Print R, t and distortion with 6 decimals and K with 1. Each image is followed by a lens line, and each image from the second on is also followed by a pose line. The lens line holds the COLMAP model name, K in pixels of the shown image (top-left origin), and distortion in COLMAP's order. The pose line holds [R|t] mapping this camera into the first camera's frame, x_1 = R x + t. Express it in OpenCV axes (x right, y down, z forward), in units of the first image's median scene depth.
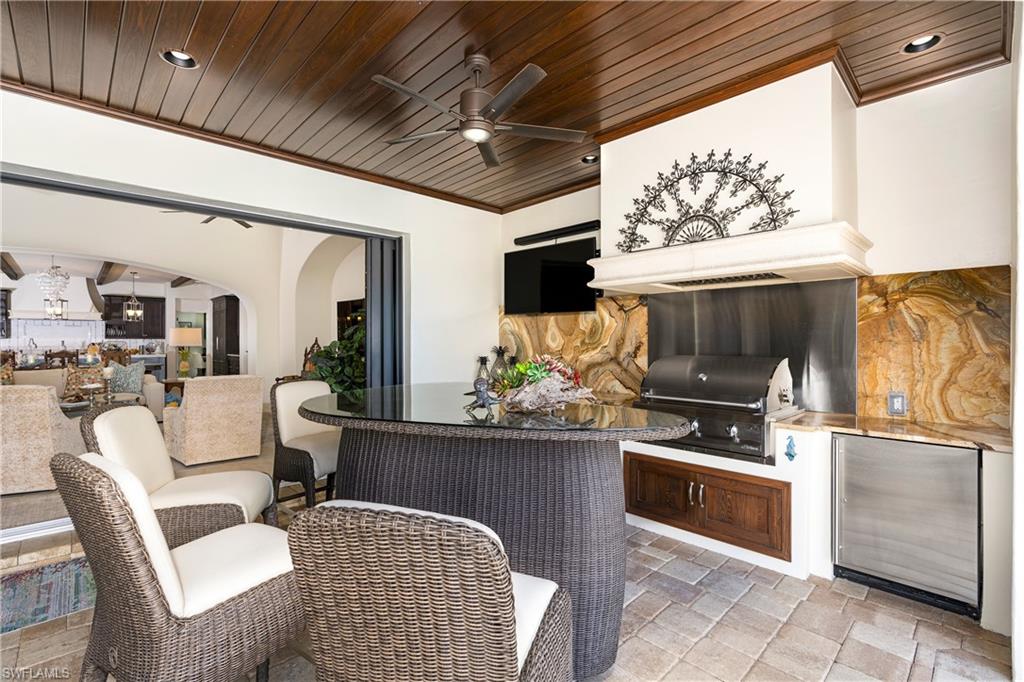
lens RADIAL K [[470.1, 0, 512.0], [0, 470.1, 341.0], [0, 0, 1]] dist [-0.023446, 0.000020]
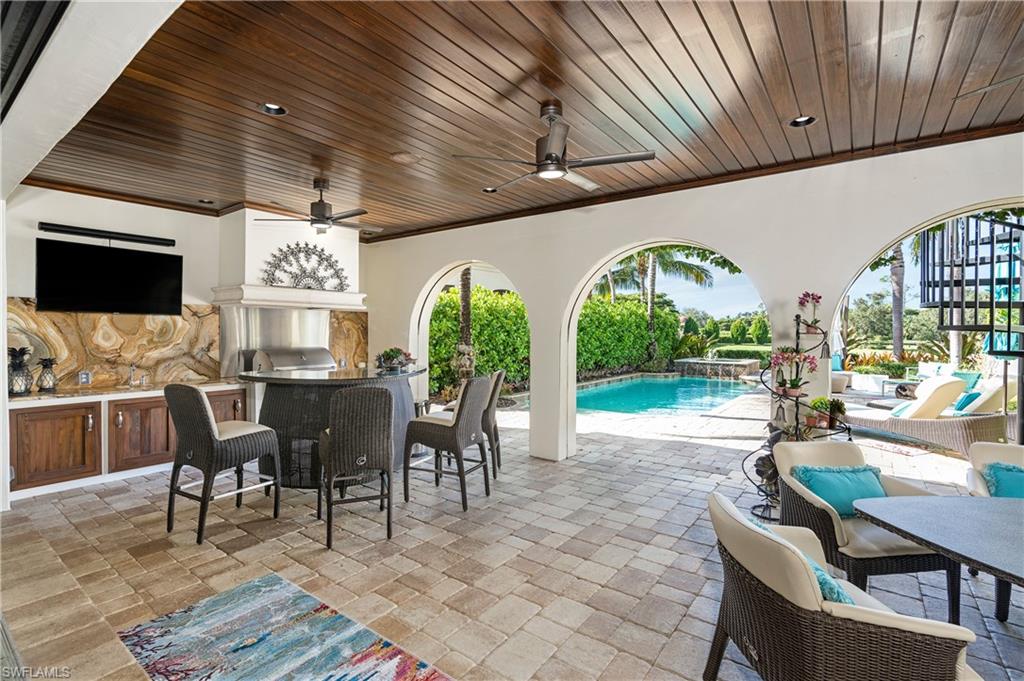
lens RADIAL K [[470.1, 0, 512.0], [0, 470.1, 340.5], [0, 0, 1]] dist [-0.023446, 0.000020]
pose [[-0.171388, -0.017104, 0.985055, -1.512970], [-0.003631, 0.999853, 0.016729, -0.027726], [-0.985197, -0.000709, -0.171425, 0.450083]]
